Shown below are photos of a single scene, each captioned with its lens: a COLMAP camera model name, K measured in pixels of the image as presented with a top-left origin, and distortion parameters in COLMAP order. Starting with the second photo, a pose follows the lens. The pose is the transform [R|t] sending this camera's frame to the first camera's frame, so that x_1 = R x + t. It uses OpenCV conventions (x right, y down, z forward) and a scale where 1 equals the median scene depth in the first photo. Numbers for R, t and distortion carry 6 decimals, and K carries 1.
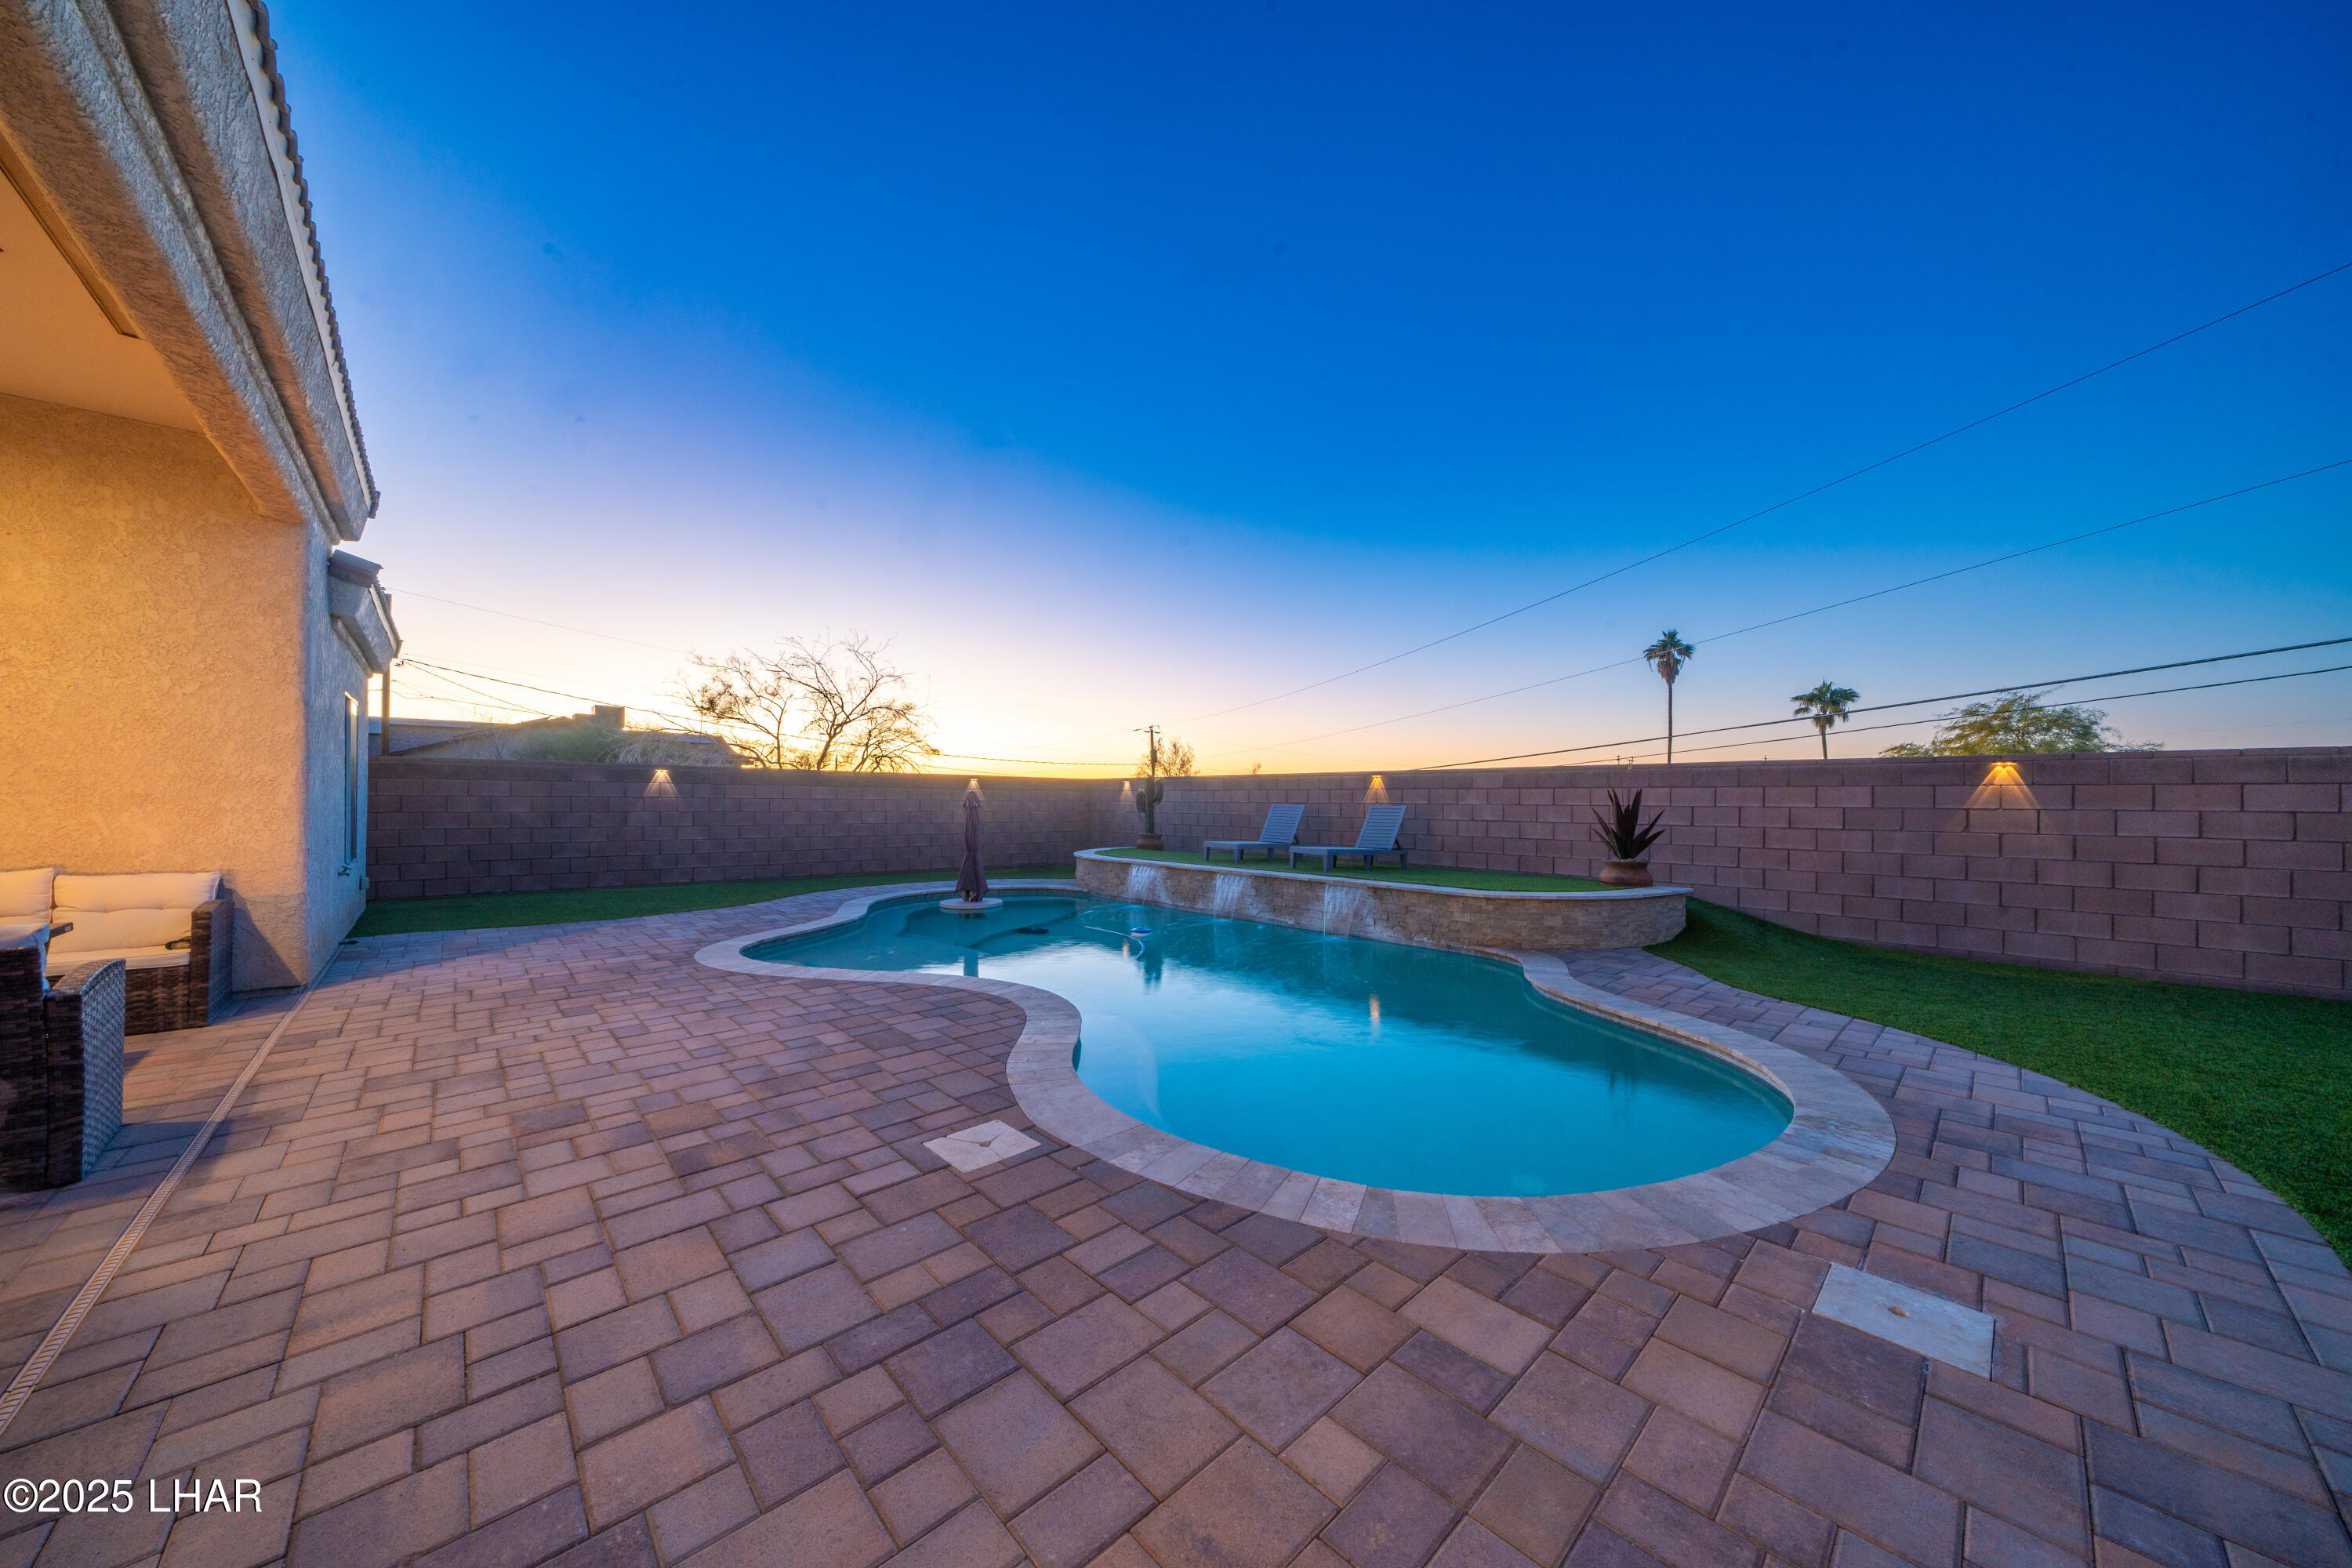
lens RADIAL K [[786.1, 0, 1177.6], [0, 786.1, 793.0], [0, 0, 1]] dist [-0.003857, -0.000169]
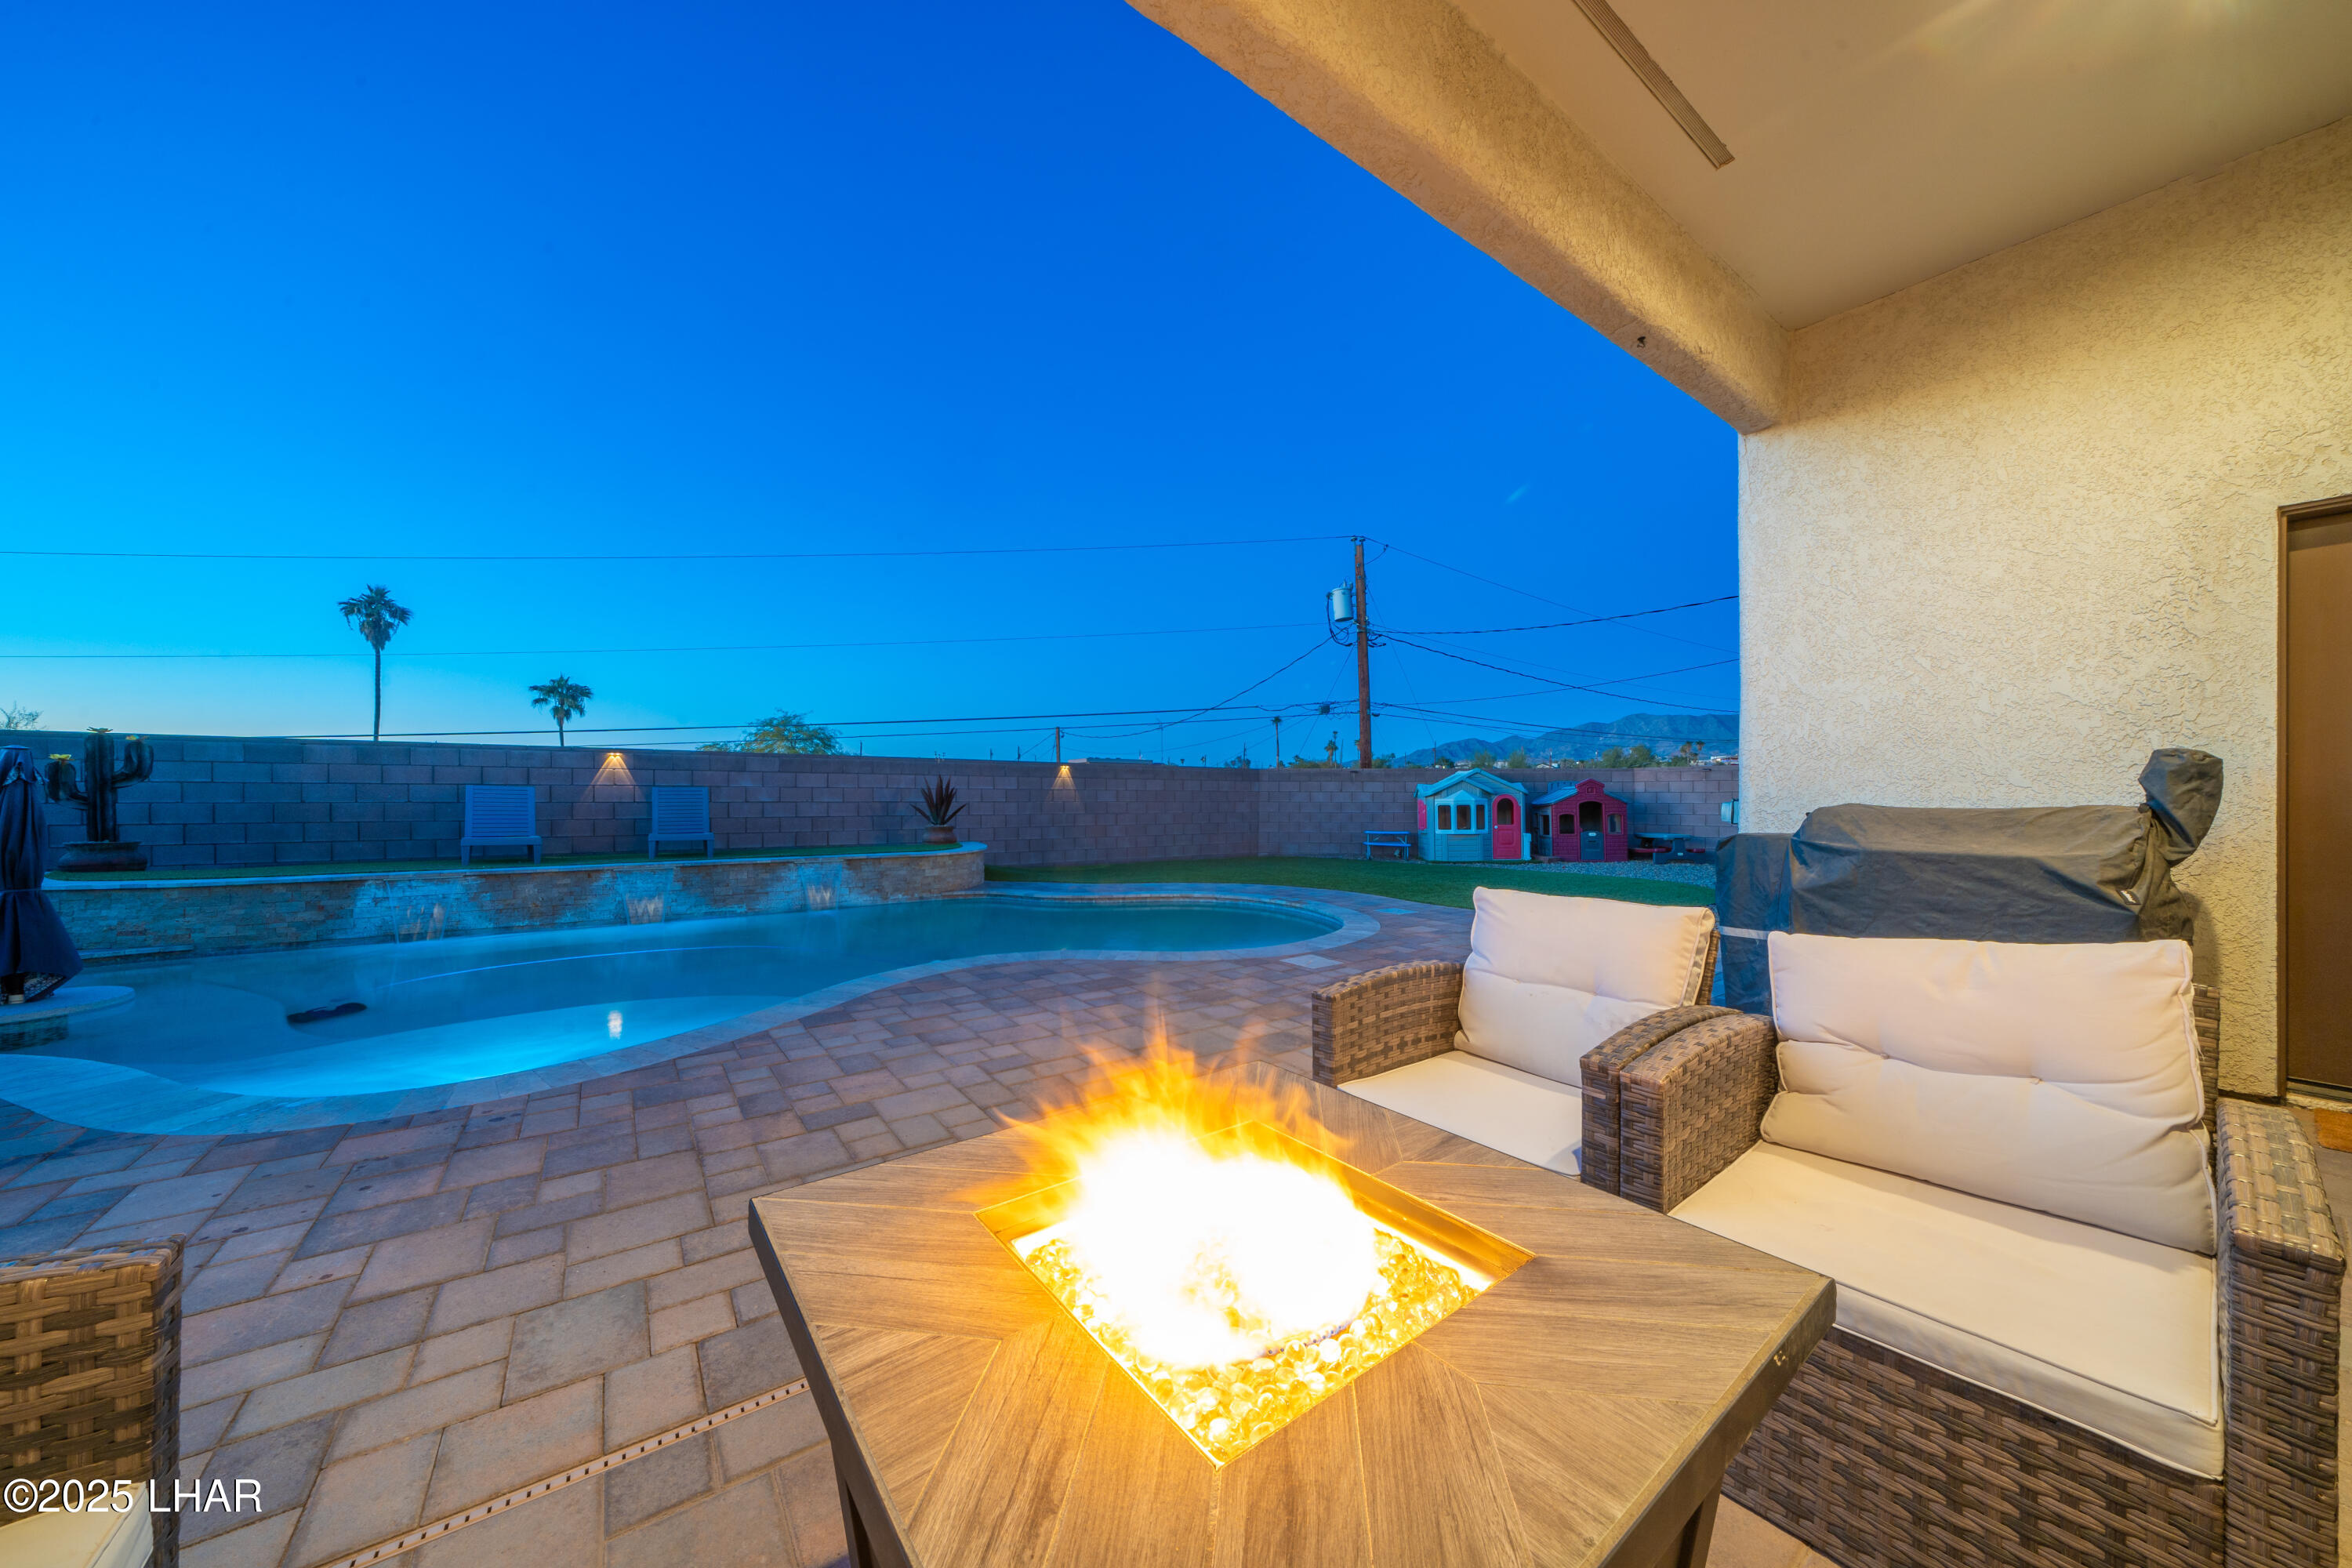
lens RADIAL K [[786.1, 0, 1182.4], [0, 786.1, 795.4], [0, 0, 1]] dist [-0.003857, -0.000169]
pose [[0.115397, -0.003490, 0.993313, -1.199696], [-0.011090, 0.999927, 0.004802, 0.029315], [-0.993257, -0.011570, 0.115350, 0.618062]]
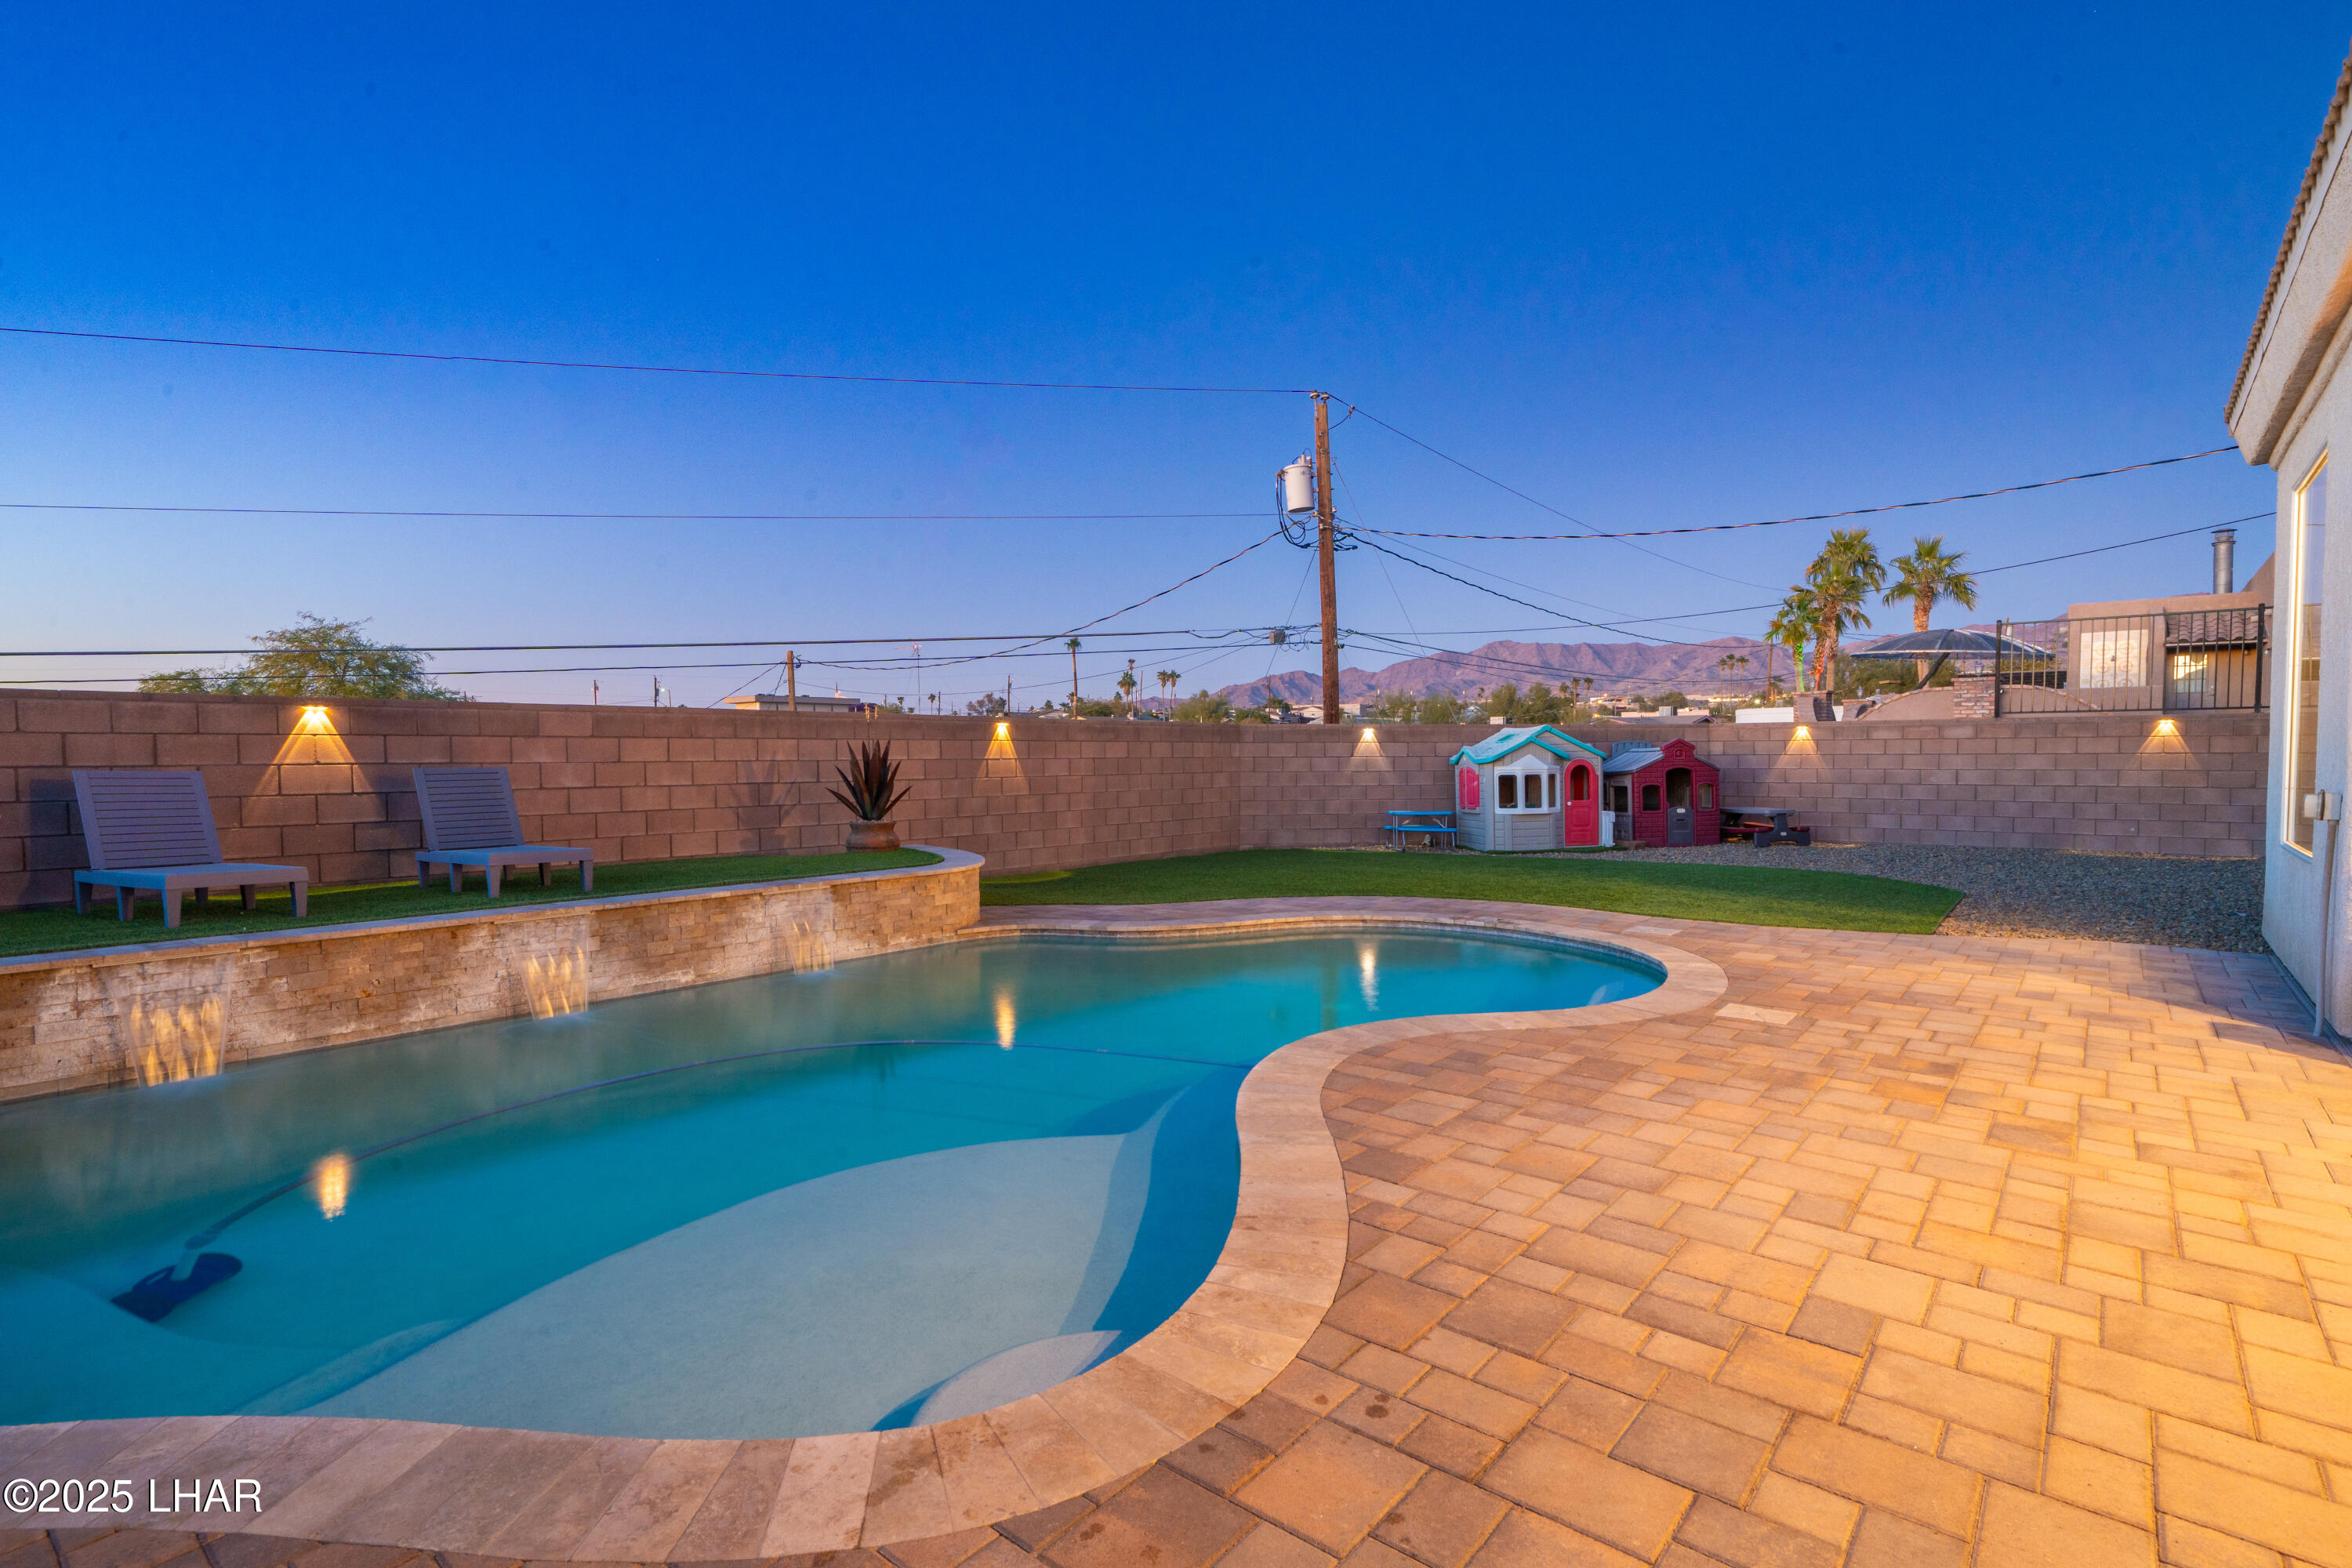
lens RADIAL K [[1135.6, 0, 1179.8], [0, 1135.6, 782.3], [0, 0, 1]] dist [0.002598, -0.000288]
pose [[-0.132203, -0.031258, 0.990730, -1.147885], [-0.005413, 0.999511, 0.030812, -0.000811], [-0.991208, -0.001289, -0.132307, 1.264286]]
